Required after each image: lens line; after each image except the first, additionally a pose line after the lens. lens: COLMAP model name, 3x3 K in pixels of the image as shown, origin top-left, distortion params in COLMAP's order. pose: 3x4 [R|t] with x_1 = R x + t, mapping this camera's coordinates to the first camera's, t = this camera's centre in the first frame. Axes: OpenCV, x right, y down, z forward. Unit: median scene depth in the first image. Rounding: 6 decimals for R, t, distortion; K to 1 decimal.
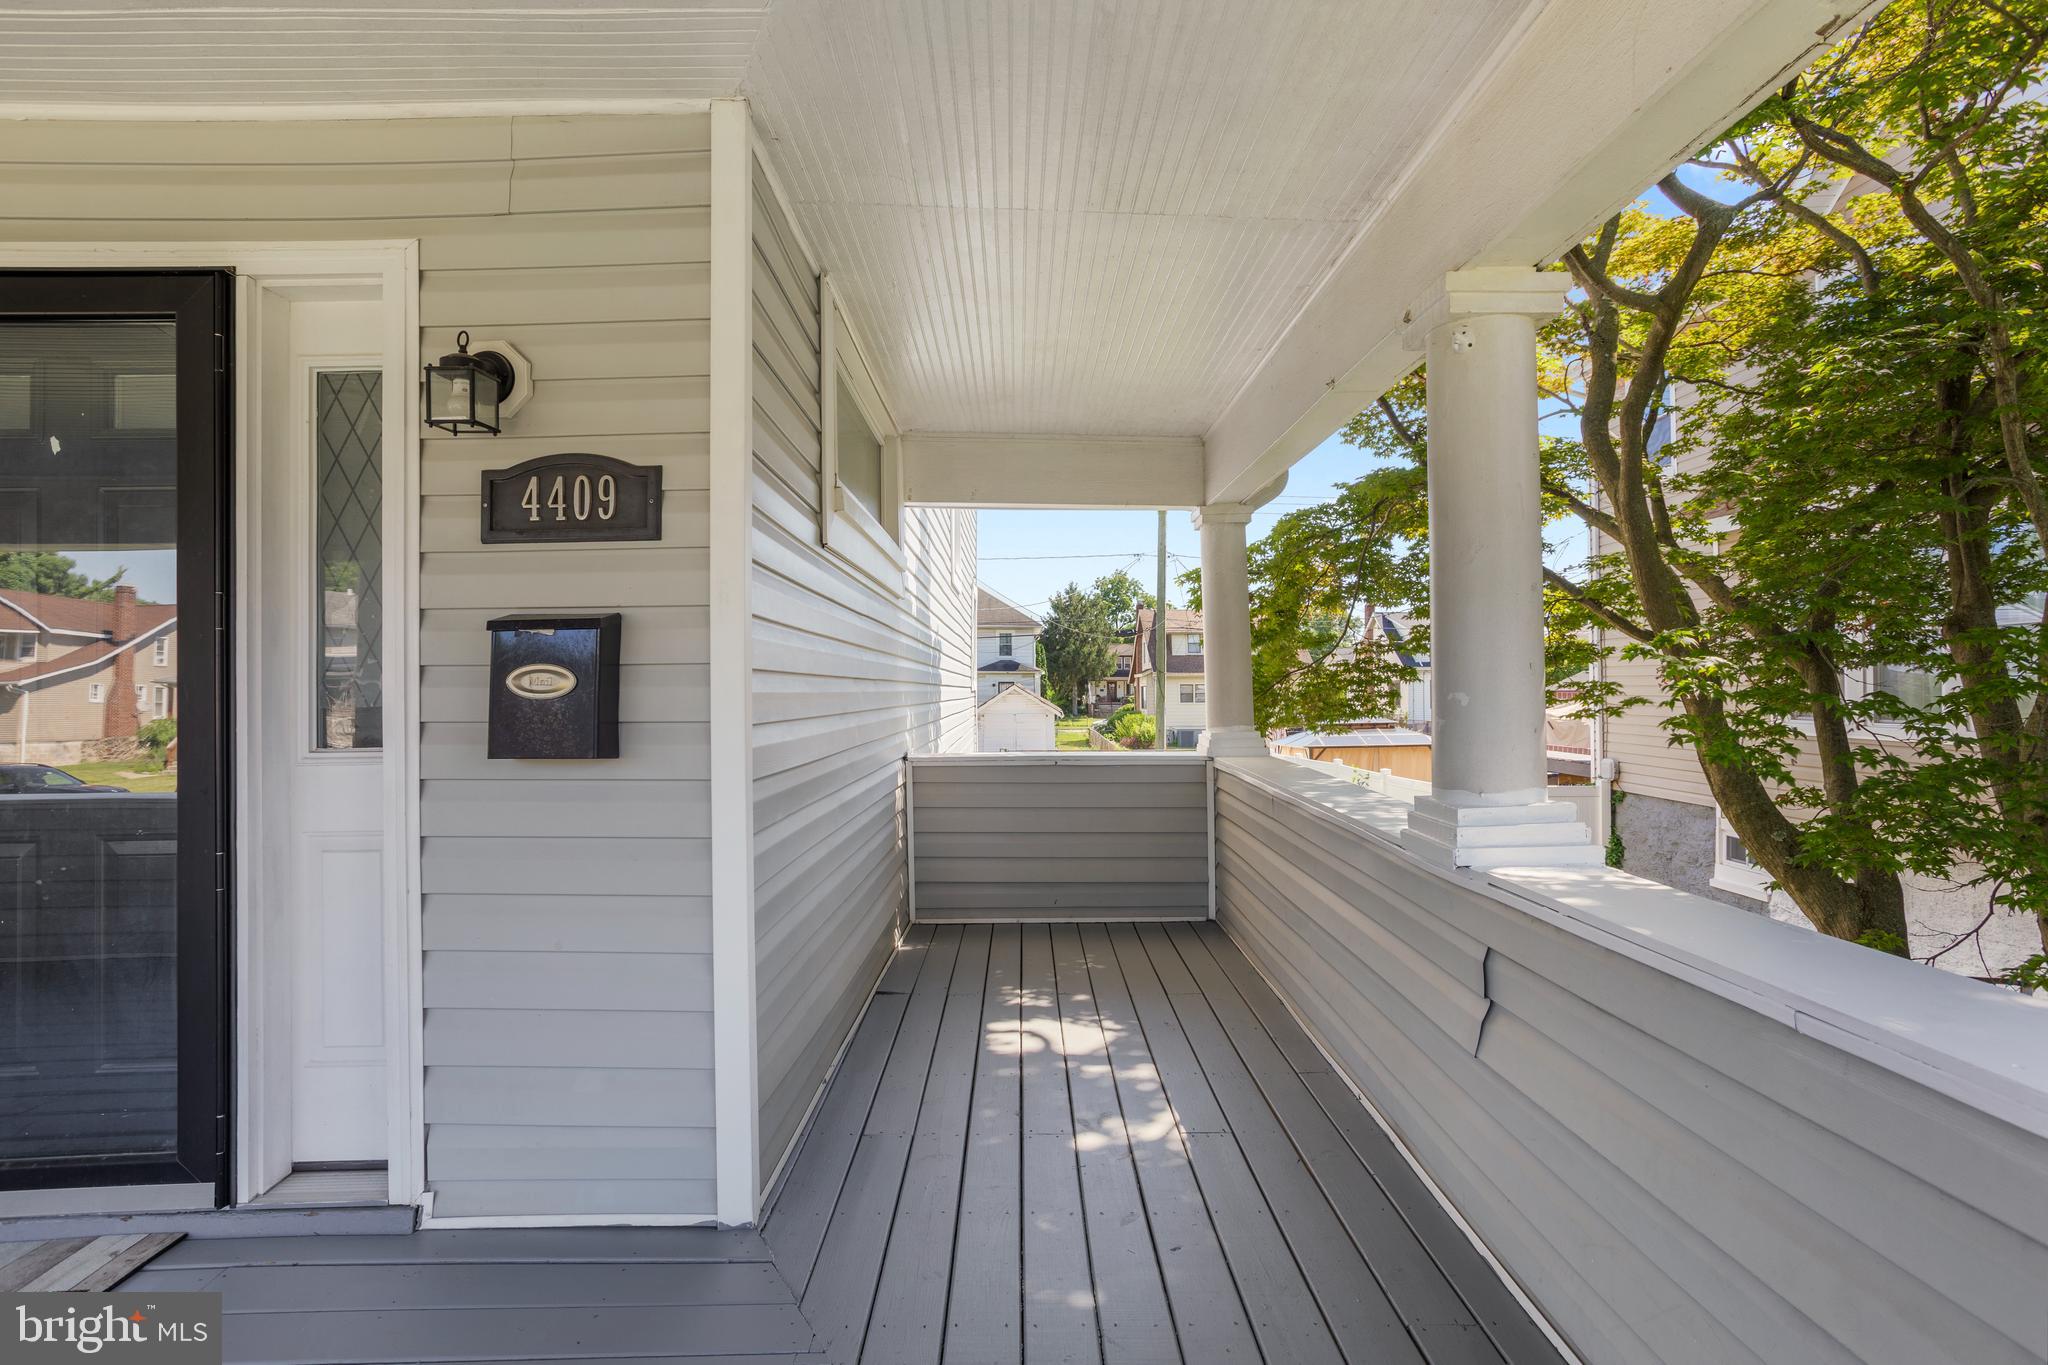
lens RADIAL K [[988.6, 0, 1024.0], [0, 988.6, 682.5], [0, 0, 1]] dist [-0.045719, 0.028700]
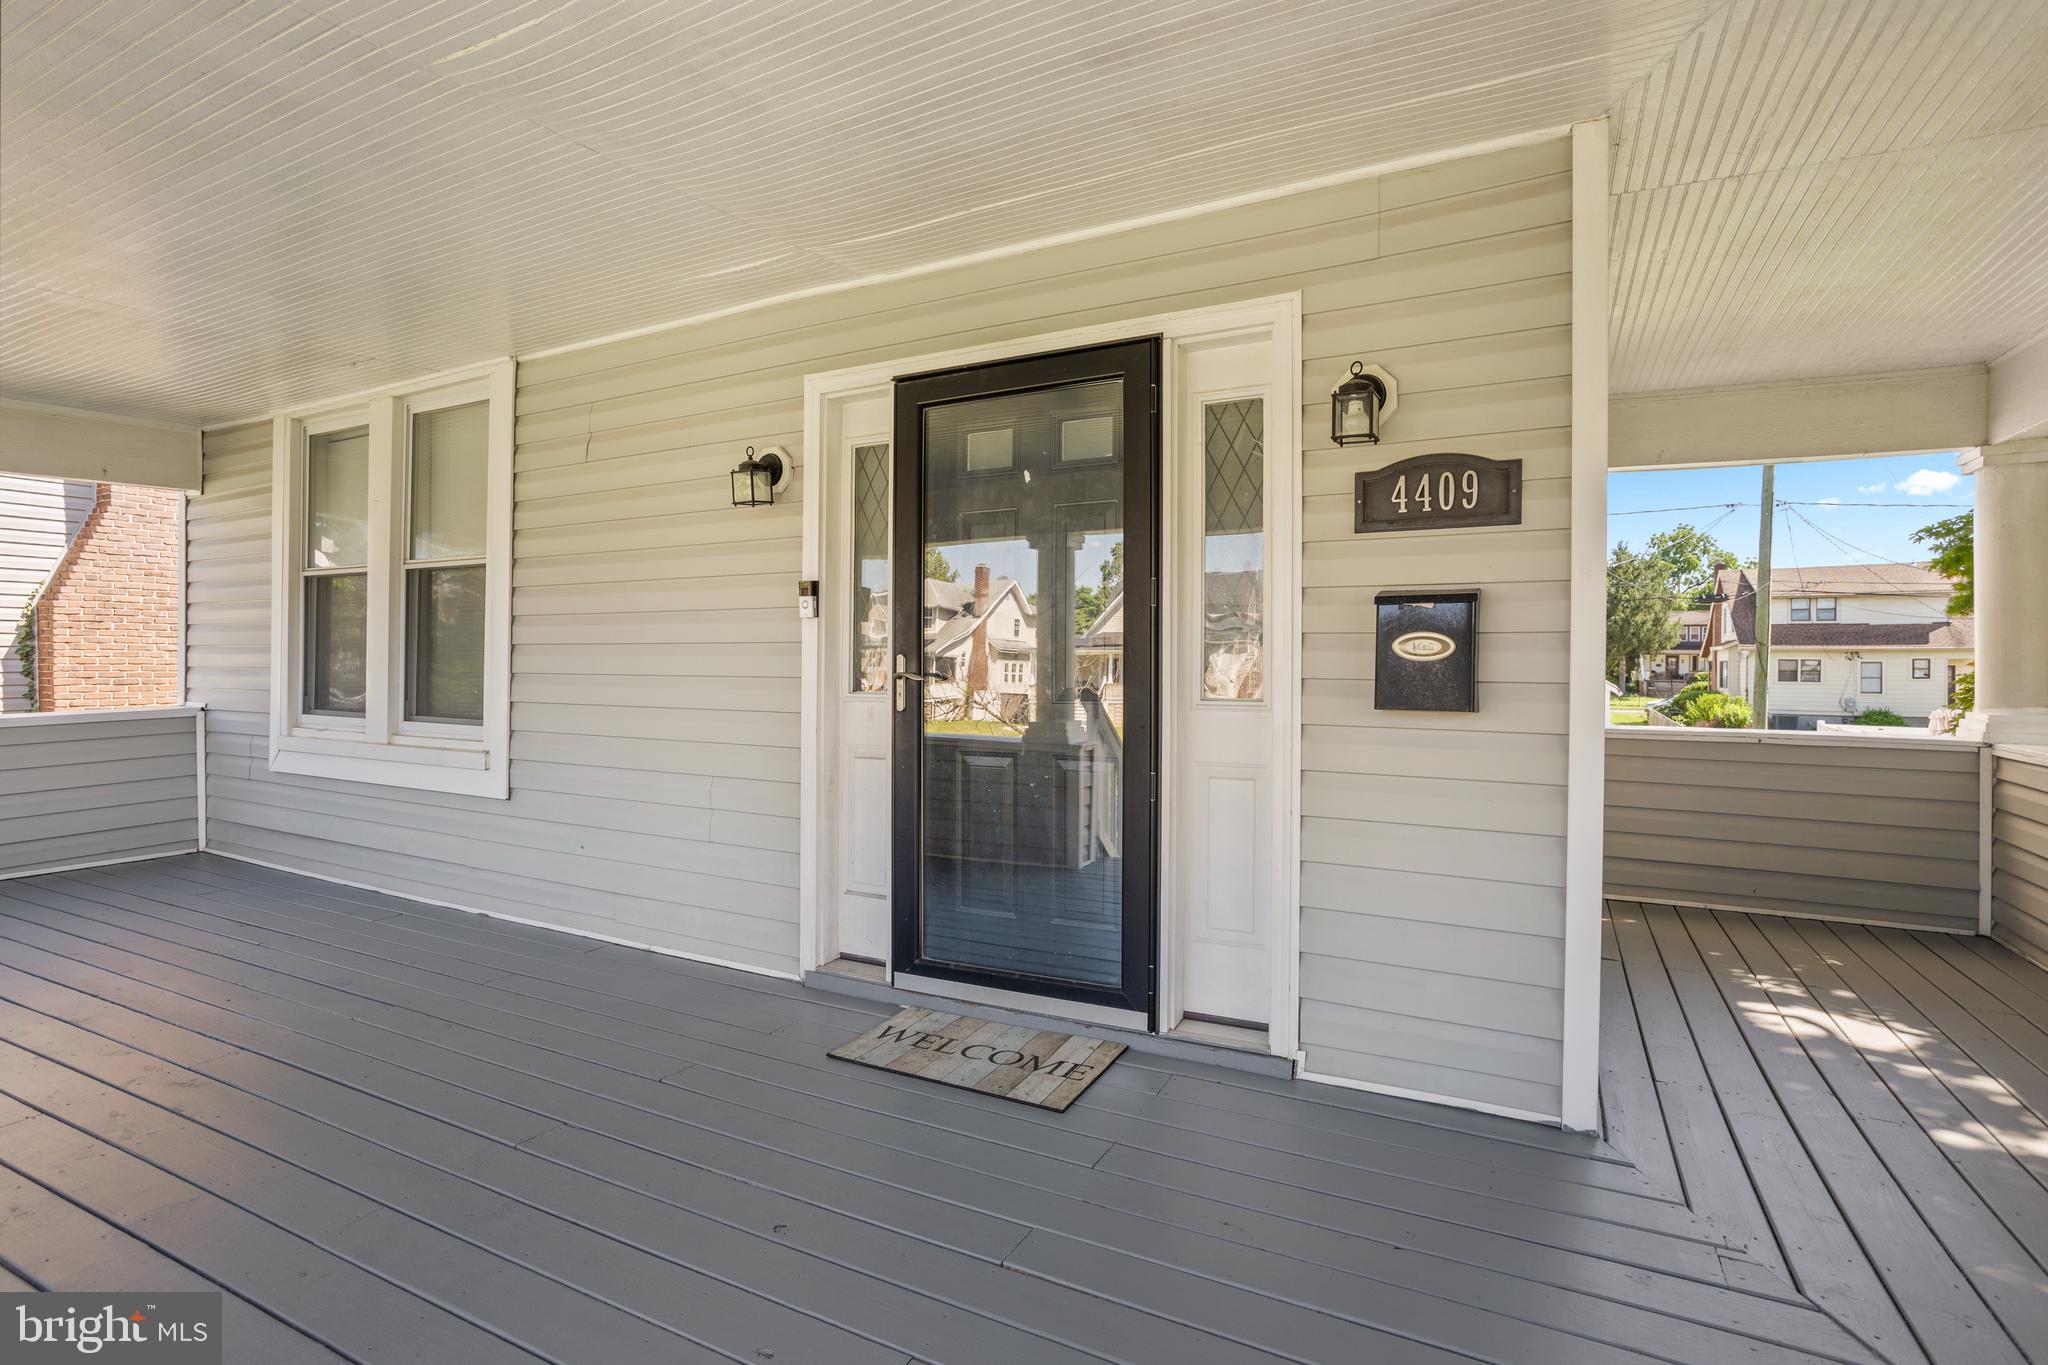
lens RADIAL K [[988.9, 0, 1019.9], [0, 988.9, 674.9], [0, 0, 1]] dist [-0.055957, 0.036263]
pose [[0.881169, 0.019521, -0.472398, -0.342274], [-0.008937, 0.999656, 0.024638, 0.008103], [0.472717, -0.017489, 0.881041, -0.282270]]
